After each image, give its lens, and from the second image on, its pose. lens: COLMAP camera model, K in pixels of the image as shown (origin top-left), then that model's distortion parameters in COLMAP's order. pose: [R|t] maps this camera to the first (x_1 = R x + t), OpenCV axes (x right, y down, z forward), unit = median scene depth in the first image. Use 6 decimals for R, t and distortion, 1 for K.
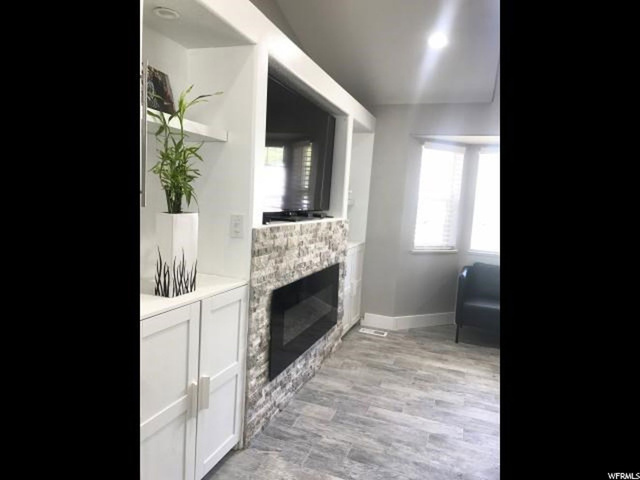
lens RADIAL K [[398.6, 0, 328.4], [0, 398.6, 237.9], [0, 0, 1]] dist [0.024333, -0.000553]
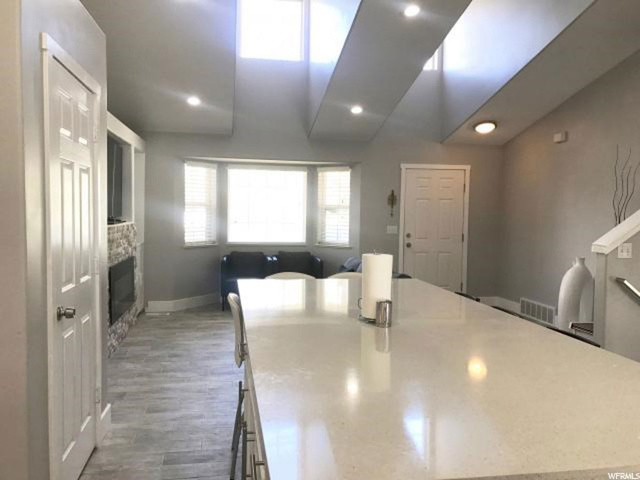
lens RADIAL K [[526.0, 0, 319.9], [0, 526.0, 235.1], [0, 0, 1]] dist [0.022064, -0.006586]
pose [[0.867317, -0.069961, 0.492814, -0.292100], [0.086945, 0.996146, -0.011601, 0.067578], [-0.490103, 0.052909, 0.870057, -0.825493]]
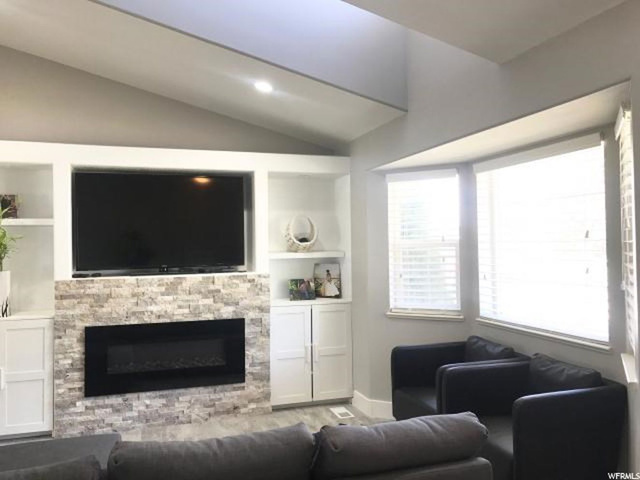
lens RADIAL K [[526.0, 0, 319.9], [0, 526.0, 235.1], [0, 0, 1]] dist [0.022064, -0.006586]
pose [[0.613416, -0.084936, -0.785179, 1.178293], [-0.028610, 0.991158, -0.129569, 0.021441], [0.789241, 0.101944, 0.605562, 0.334416]]
